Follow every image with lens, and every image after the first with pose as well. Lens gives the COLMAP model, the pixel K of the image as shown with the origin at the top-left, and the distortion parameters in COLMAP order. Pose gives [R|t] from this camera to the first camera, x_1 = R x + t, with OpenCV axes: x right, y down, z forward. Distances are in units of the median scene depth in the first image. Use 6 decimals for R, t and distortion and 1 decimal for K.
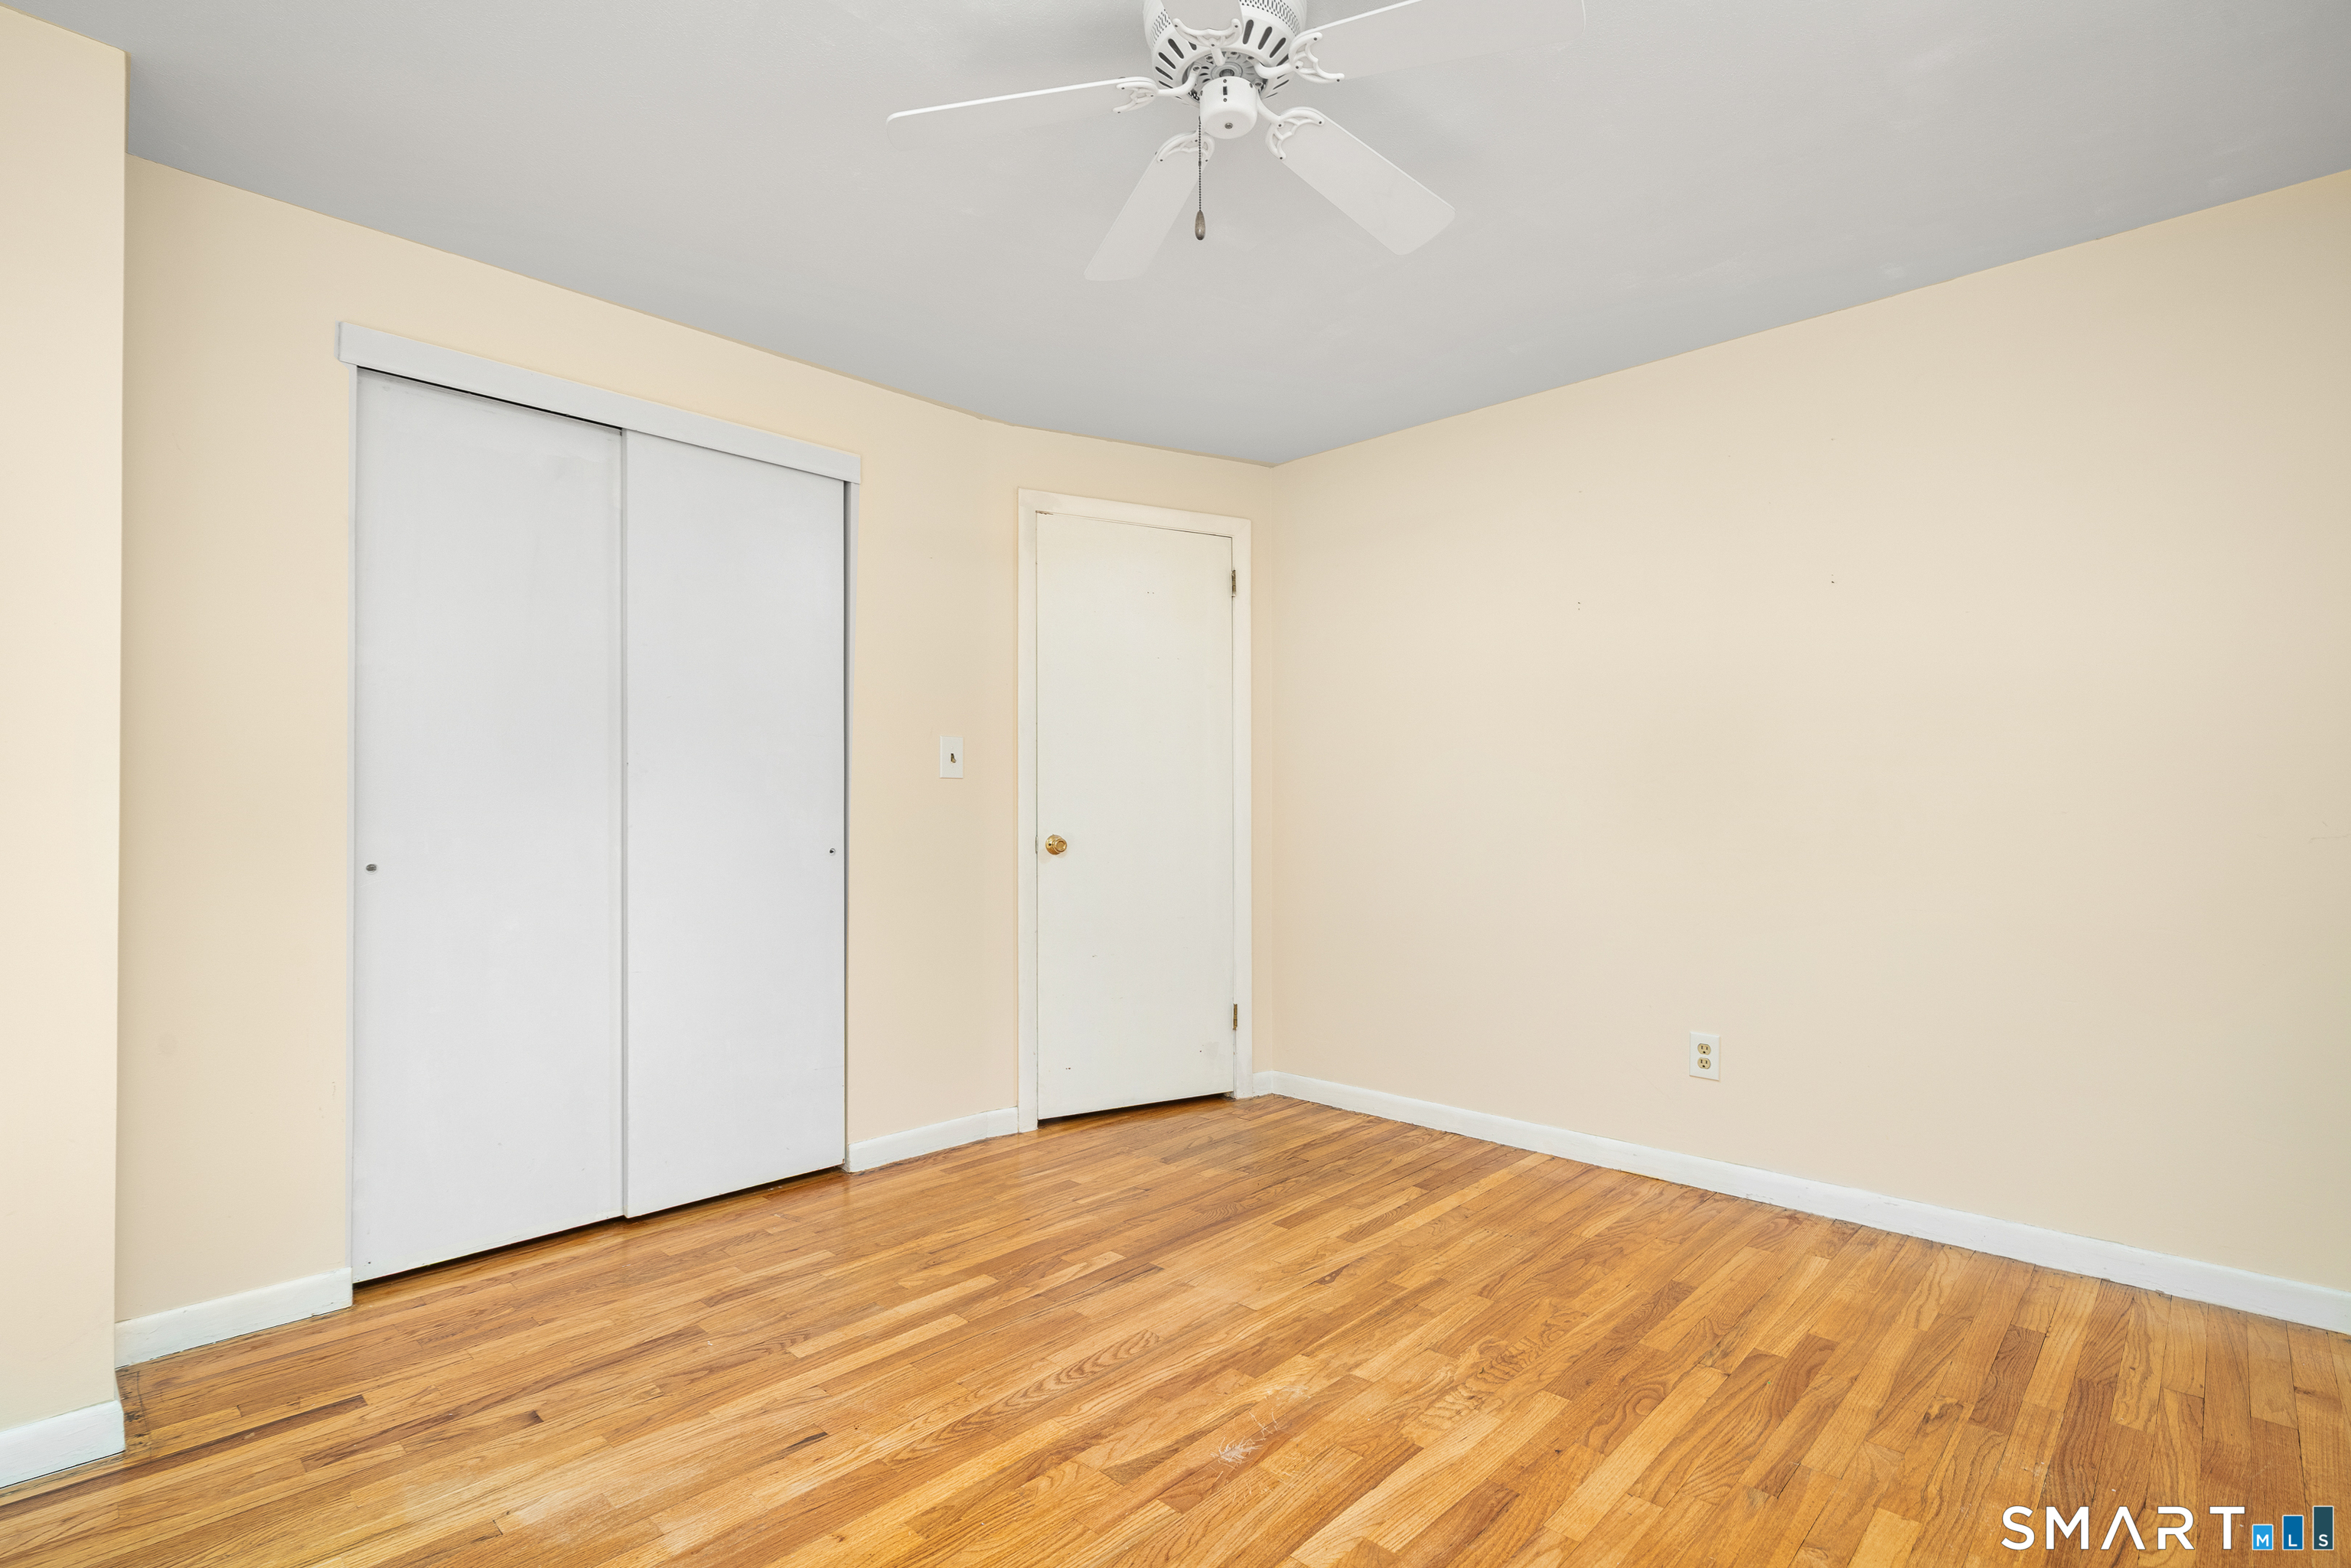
lens RADIAL K [[1105.5, 0, 1175.5], [0, 1105.5, 784.0], [0, 0, 1]] dist [0.000082, 0.000020]
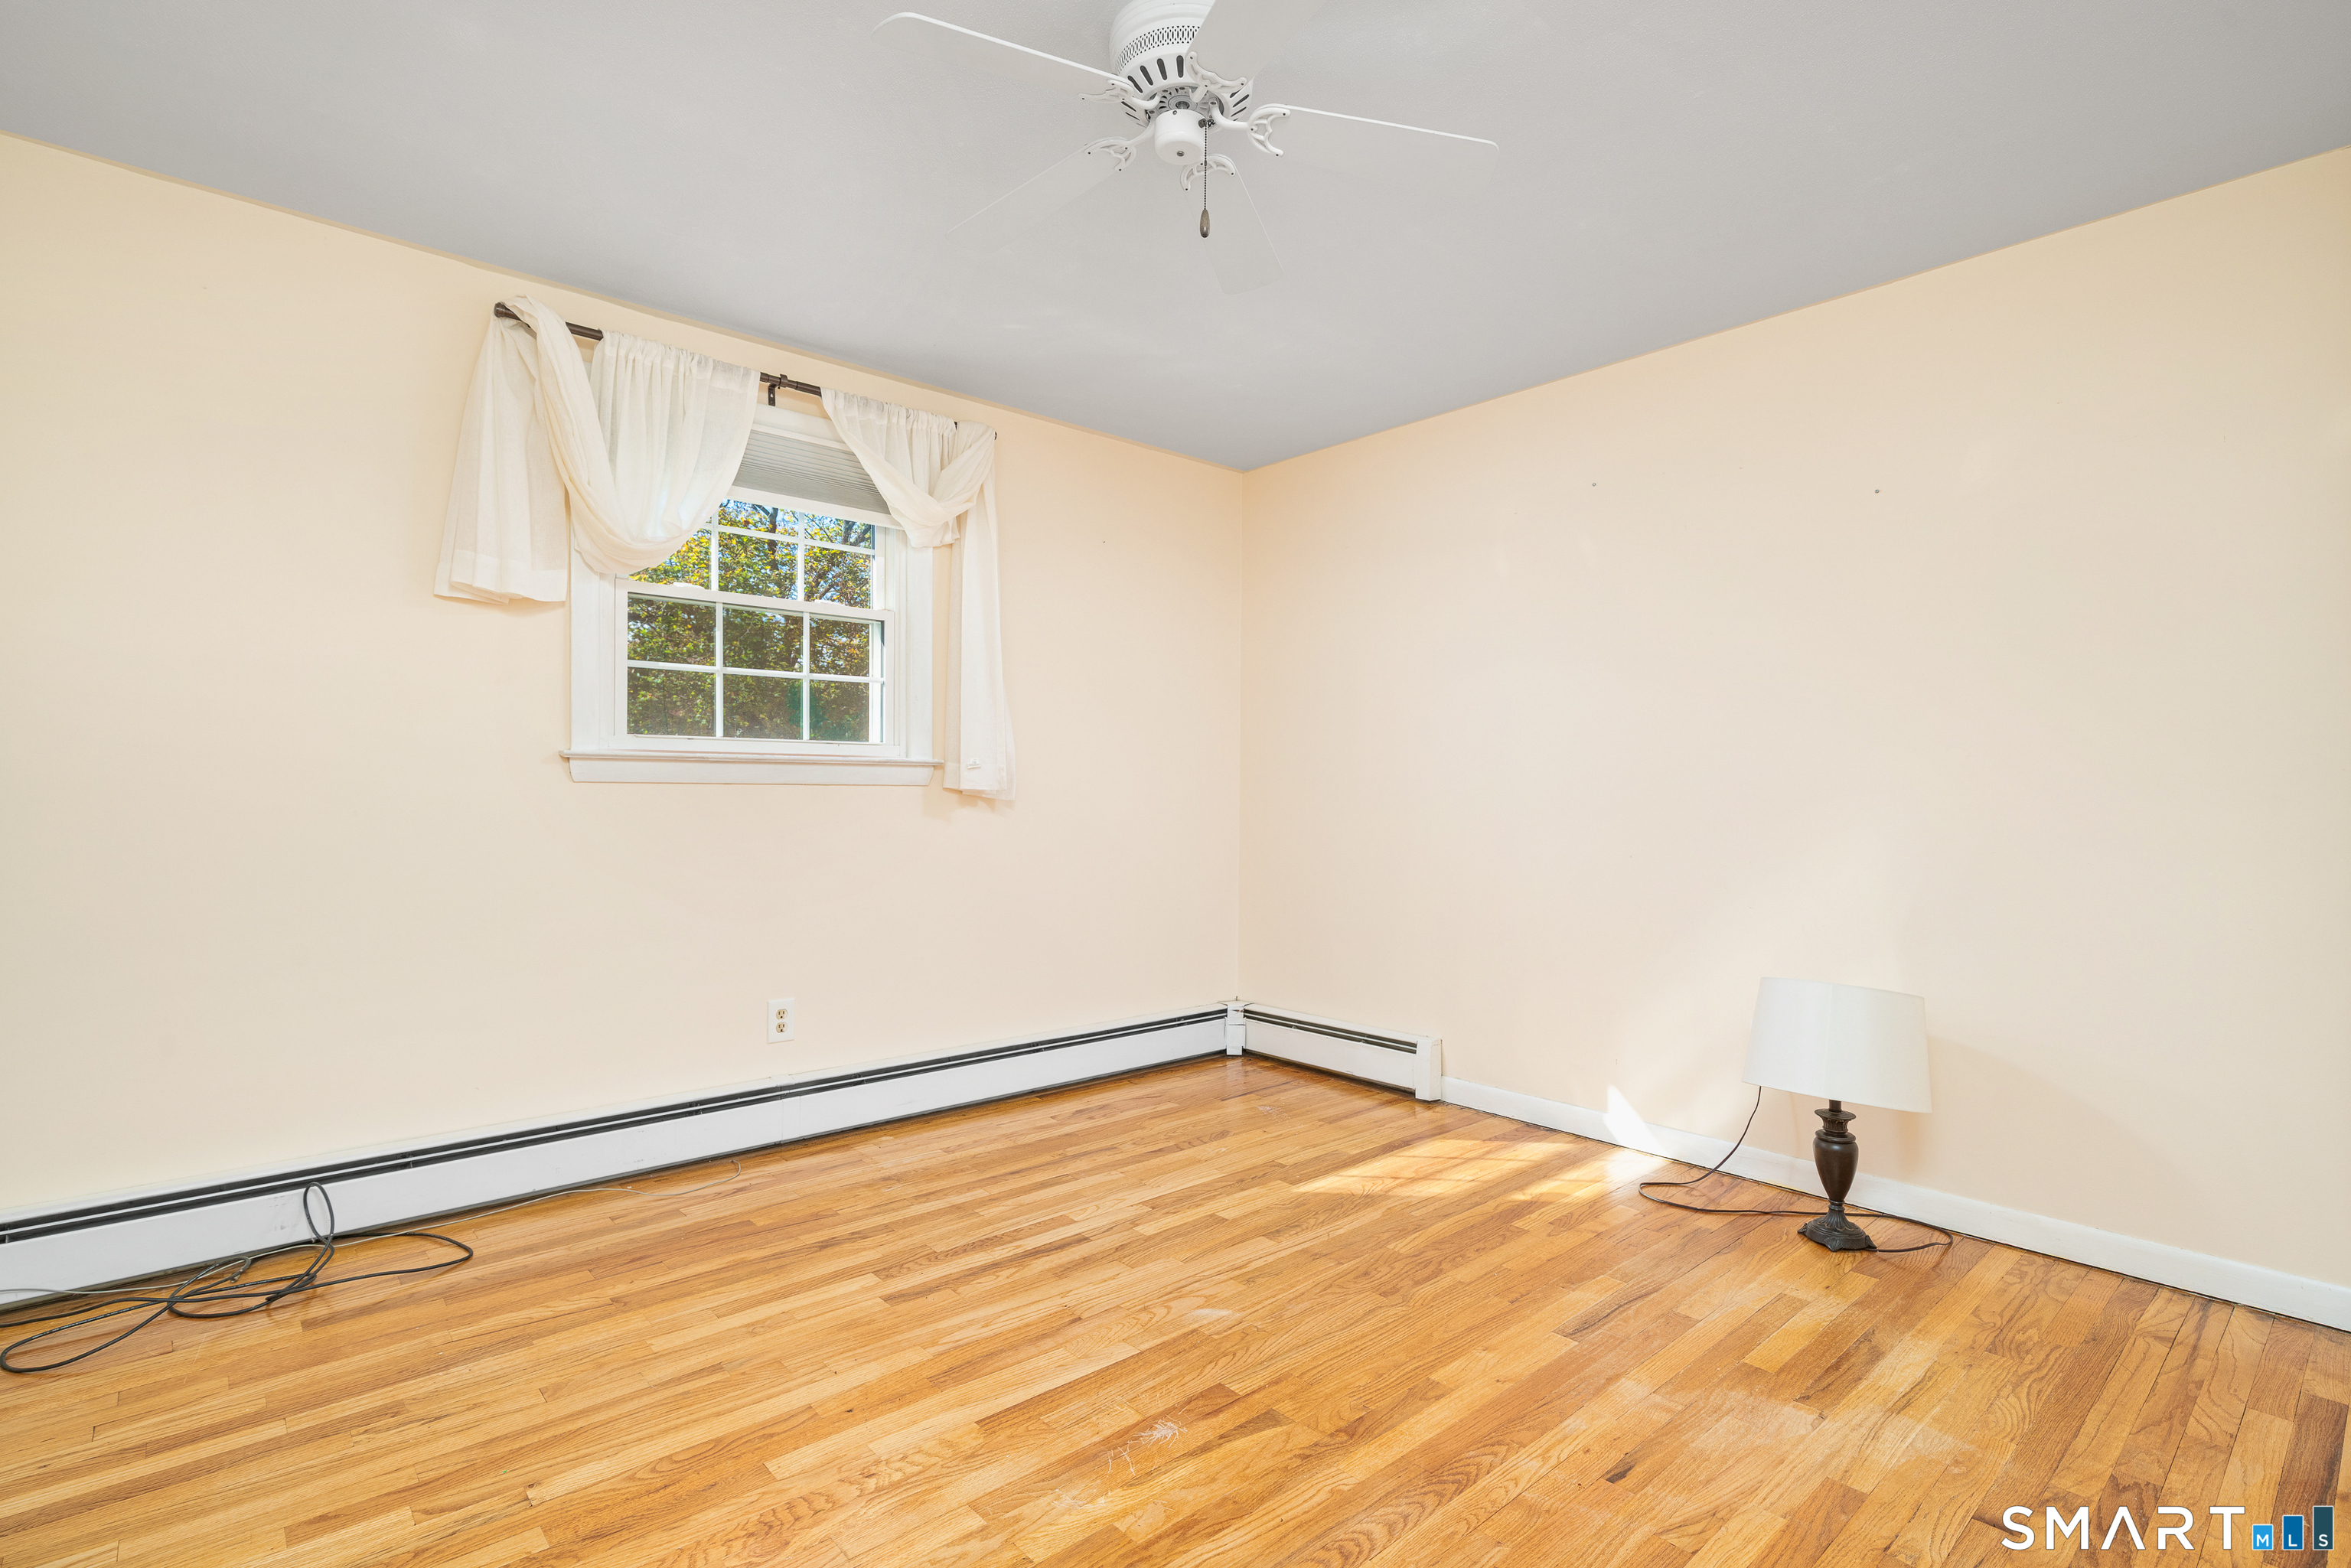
lens RADIAL K [[1105.5, 0, 1175.5], [0, 1105.5, 784.0], [0, 0, 1]] dist [0.000082, 0.000020]
pose [[-0.996448, -0.003853, 0.084127, -0.038724], [-0.006046, 0.999648, -0.025829, 0.045843], [-0.083998, -0.026246, -0.996120, 1.972296]]
